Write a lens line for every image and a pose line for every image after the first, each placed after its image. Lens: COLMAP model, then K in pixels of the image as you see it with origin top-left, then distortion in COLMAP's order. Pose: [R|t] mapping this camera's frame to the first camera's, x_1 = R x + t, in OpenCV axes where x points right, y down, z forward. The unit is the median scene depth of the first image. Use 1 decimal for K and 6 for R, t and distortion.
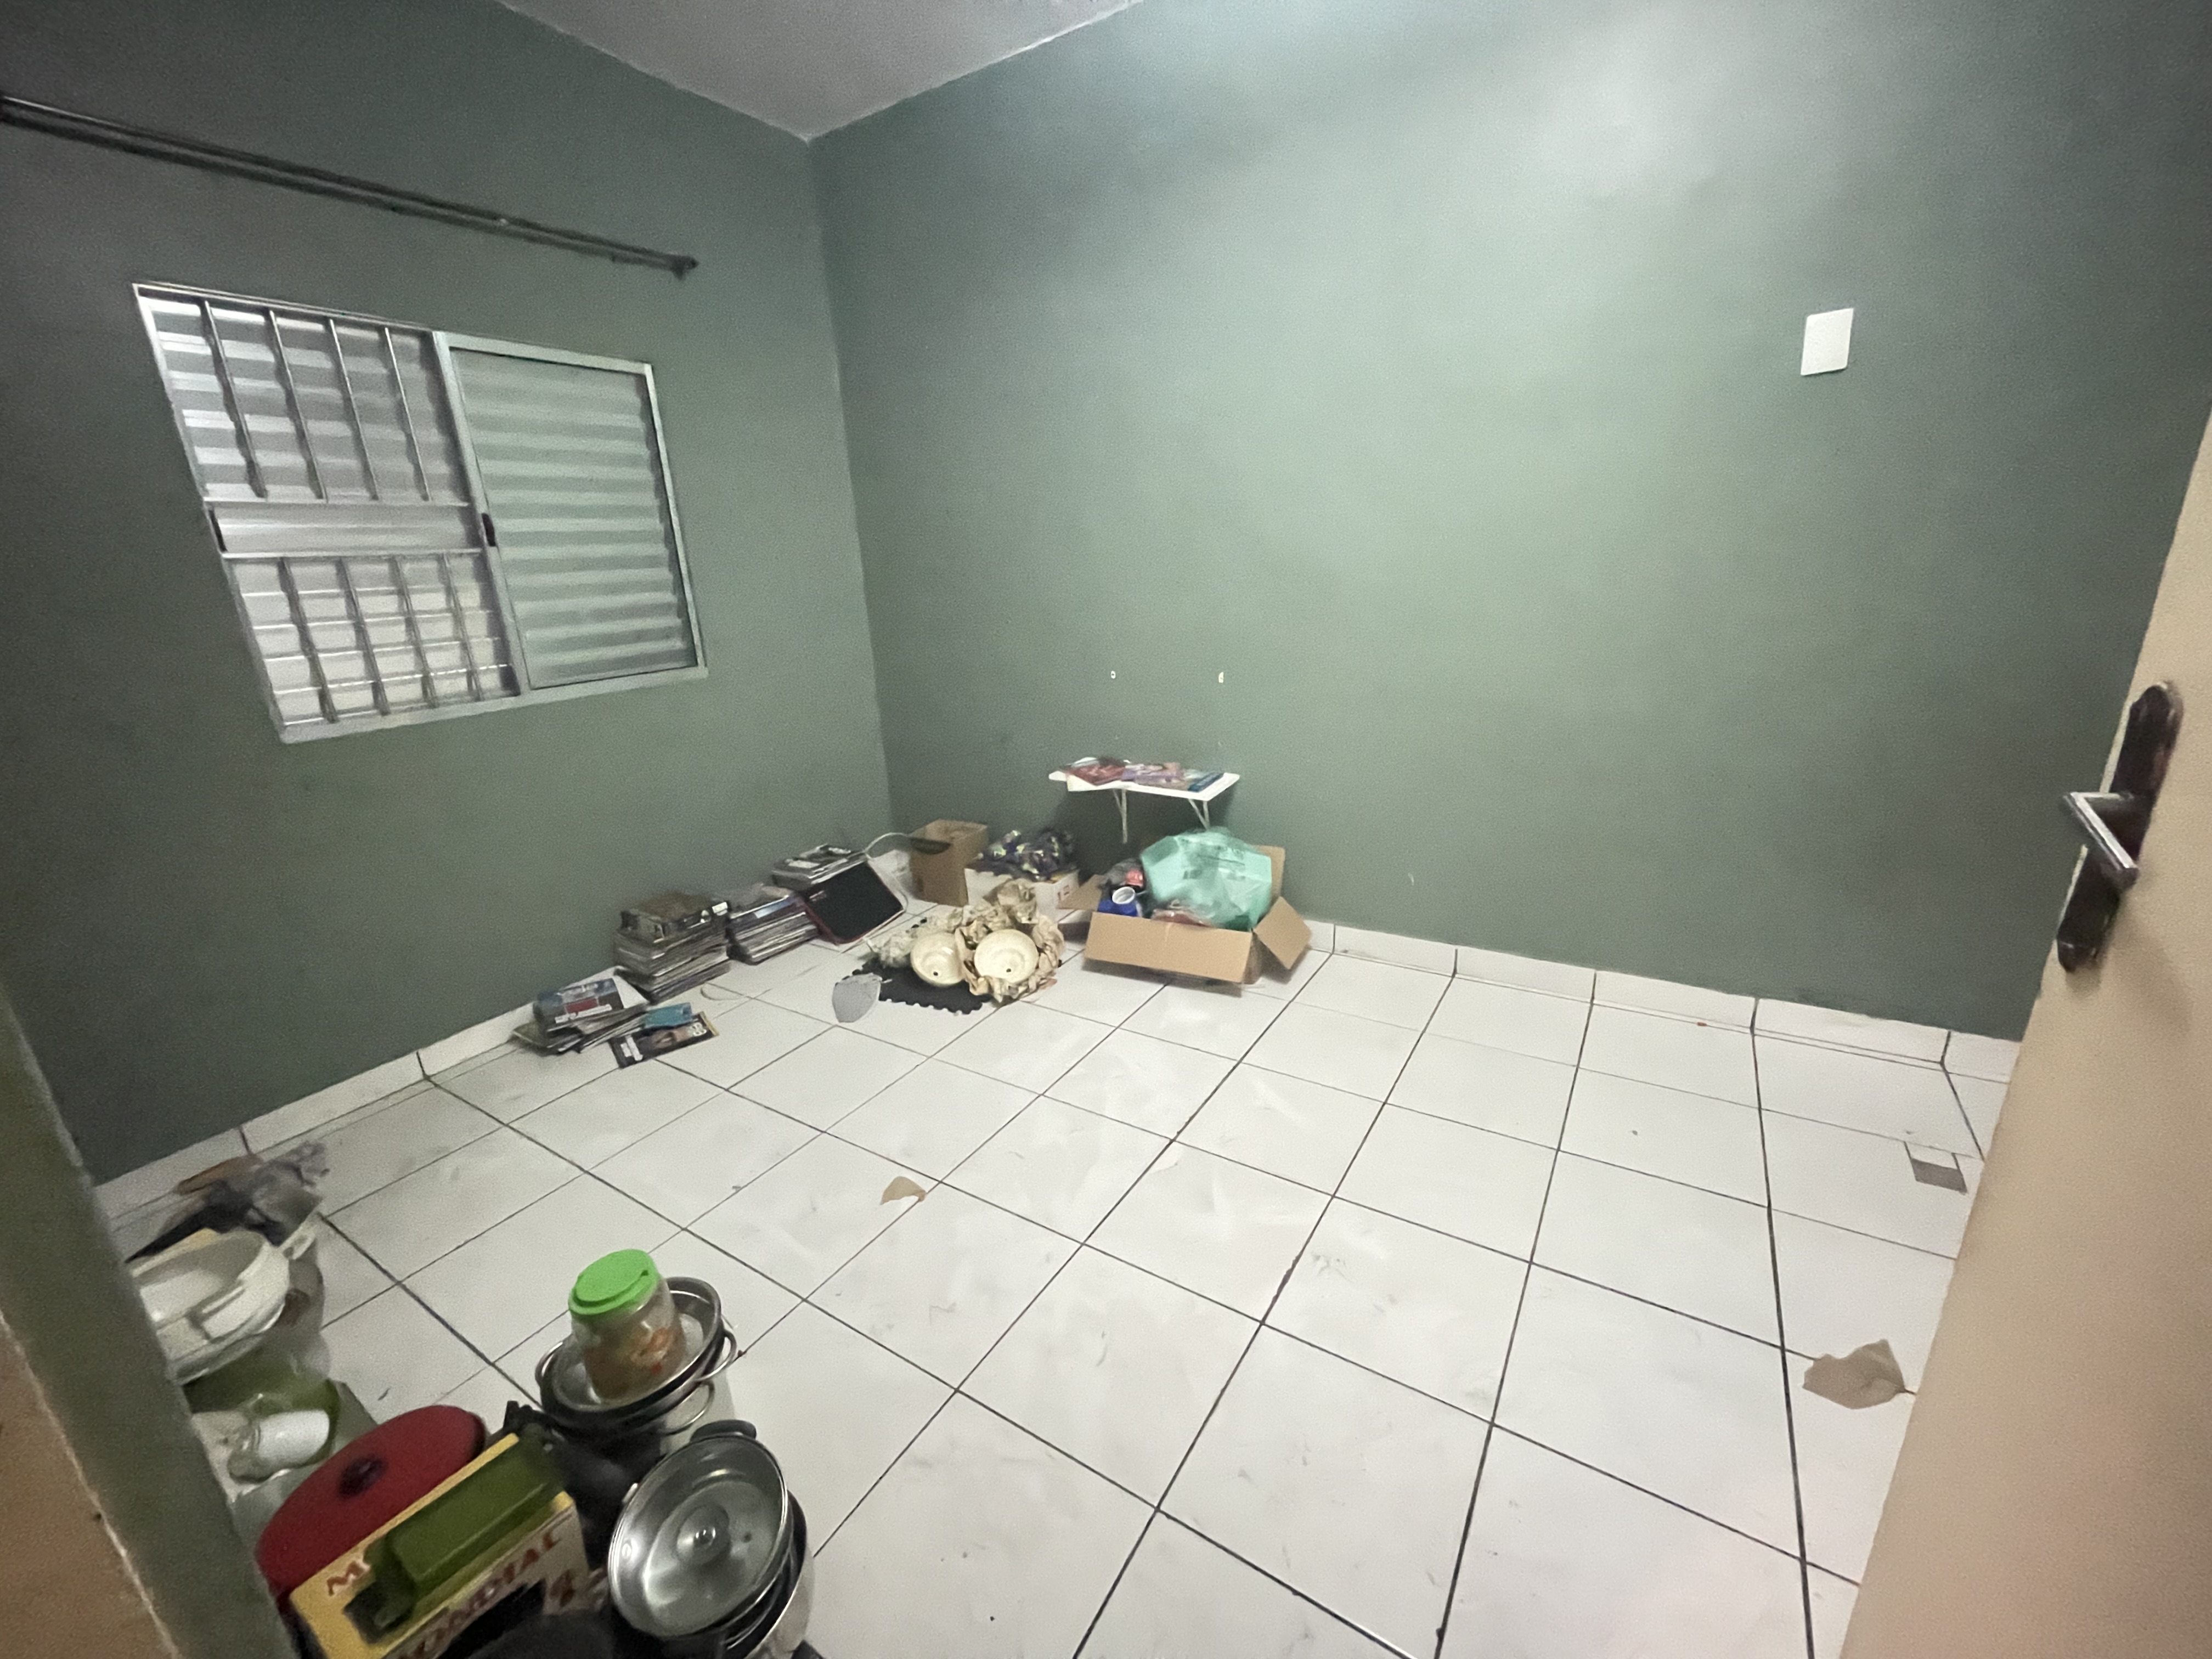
lens RADIAL K [[894.3, 0, 1089.0], [0, 894.3, 831.4], [0, 0, 1]] dist [0.003982, -0.000351]
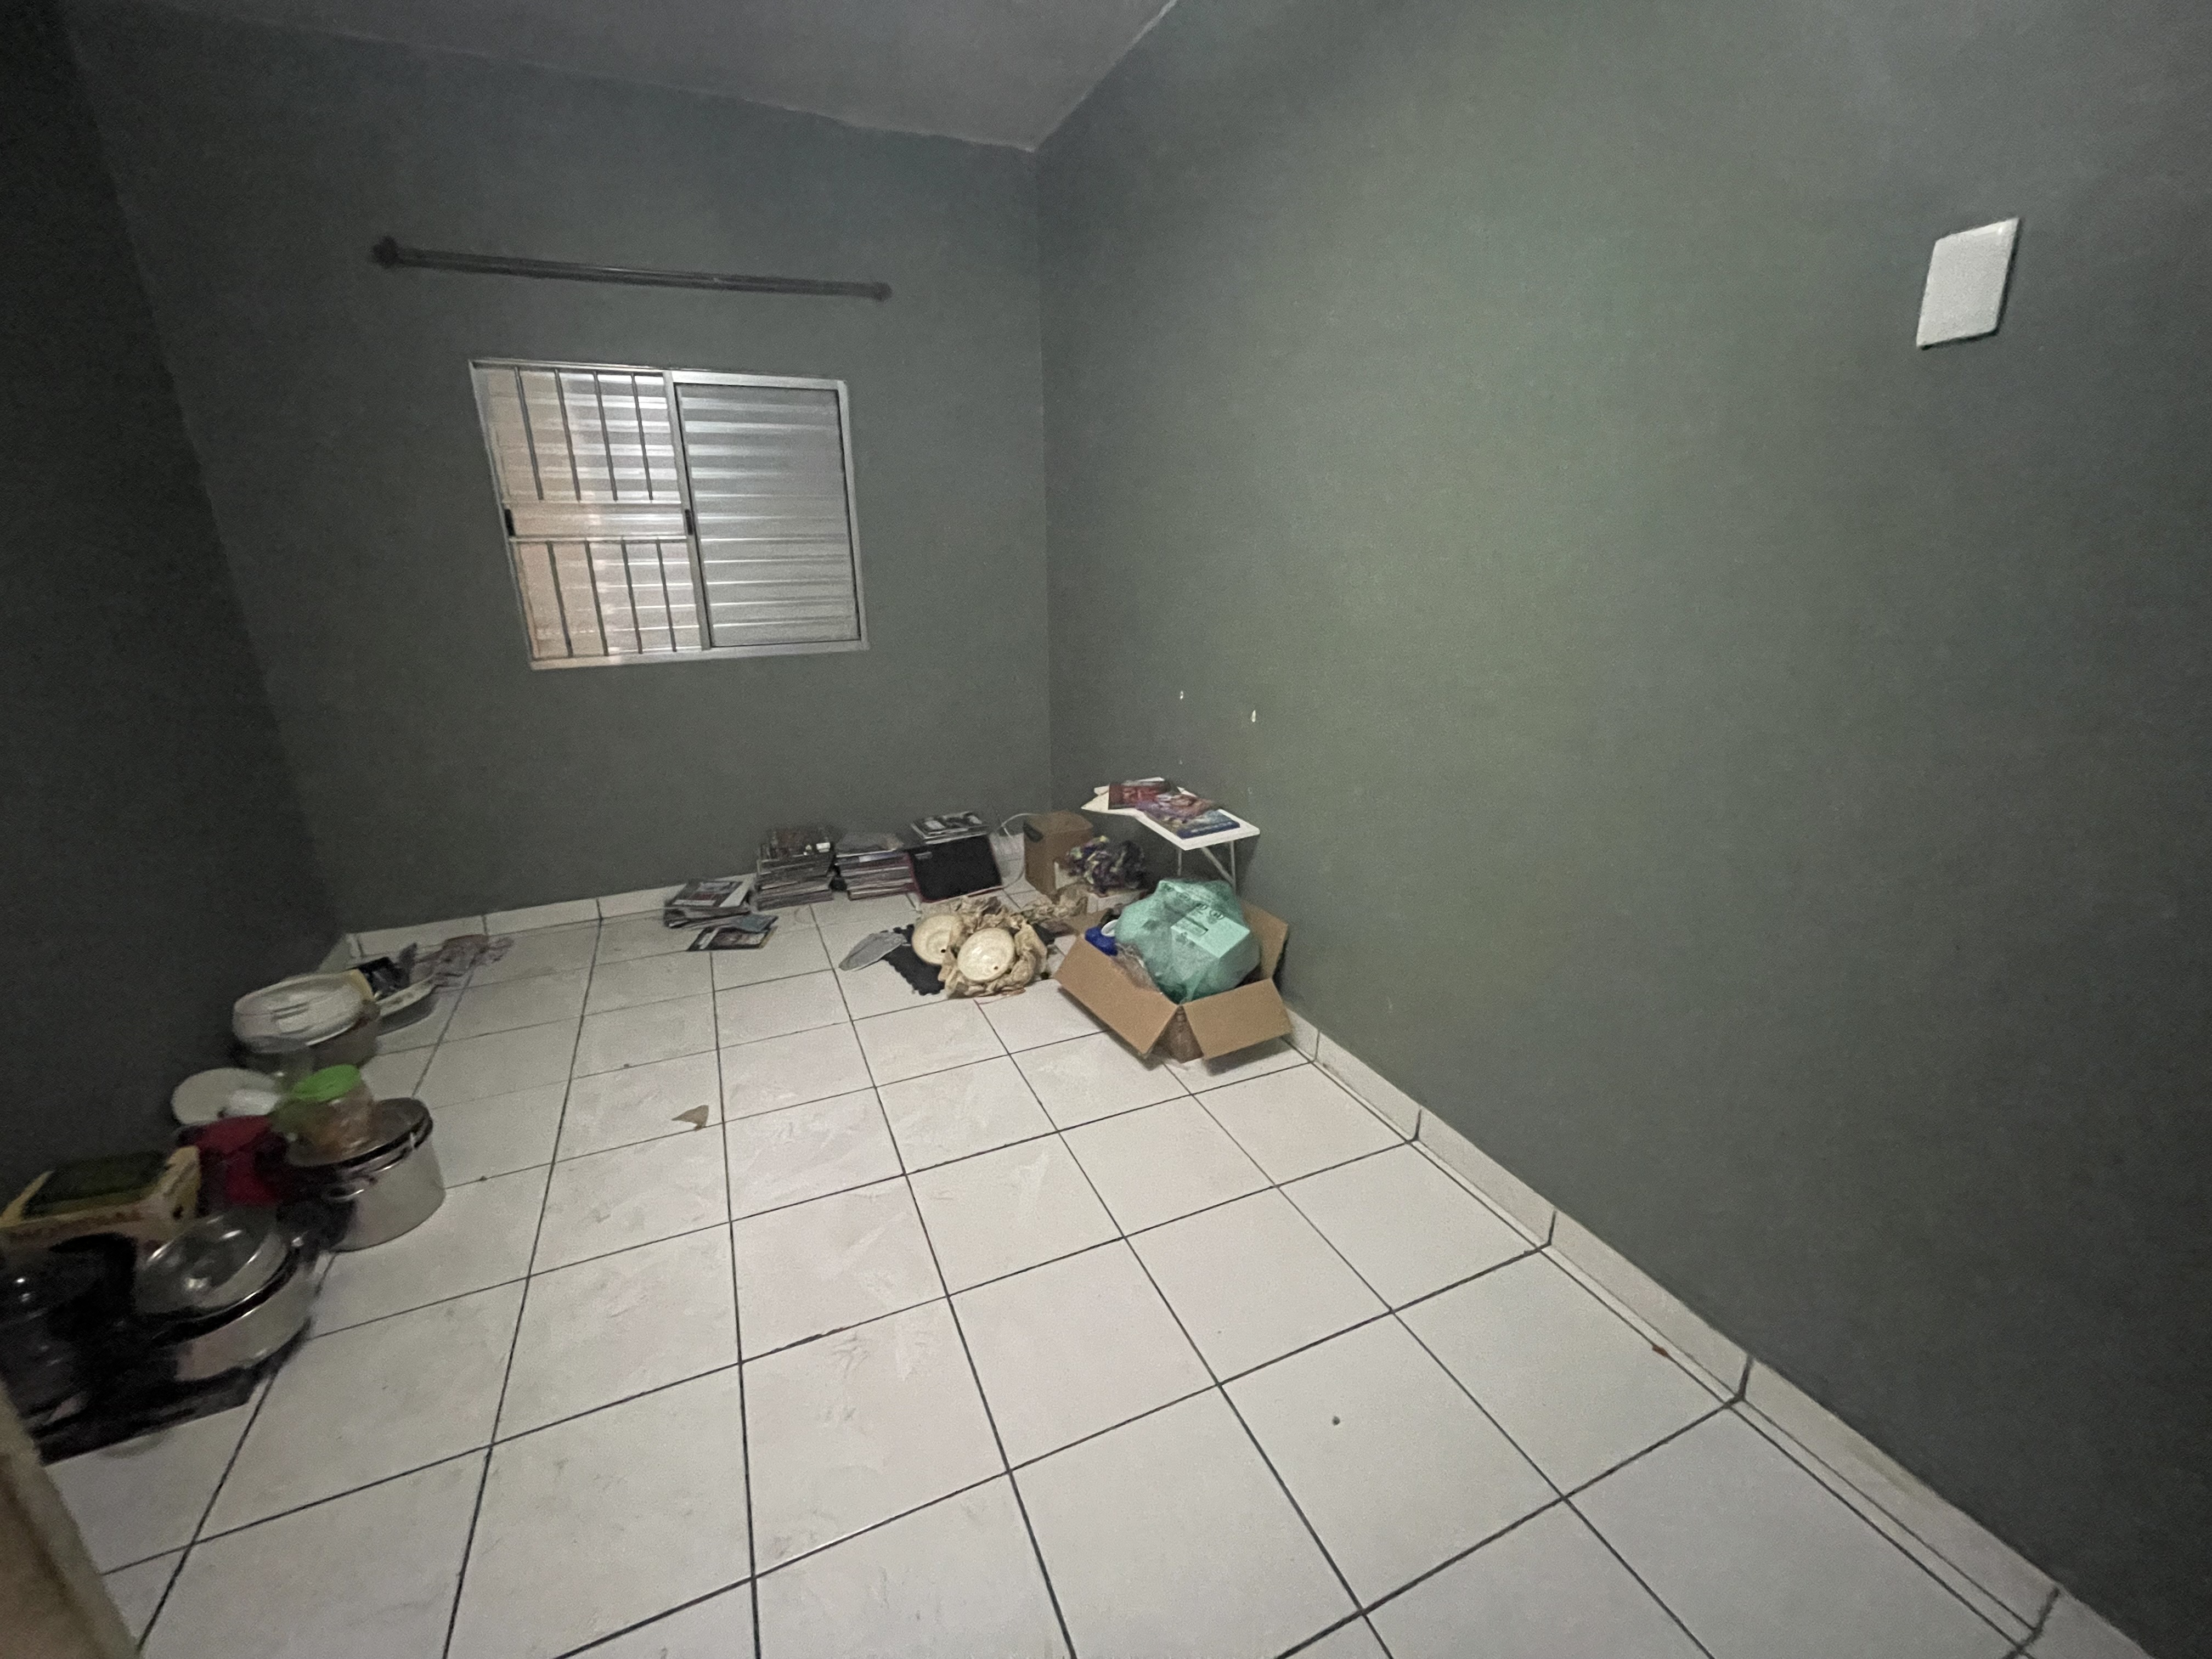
lens RADIAL K [[894.3, 0, 1093.0], [0, 894.3, 831.0], [0, 0, 1]] dist [0.003982, -0.000351]
pose [[0.831138, 0.213130, -0.513600, 0.505001], [-0.194657, 0.976706, 0.090301, -0.114319], [0.520882, 0.024923, 0.853265, 0.182041]]
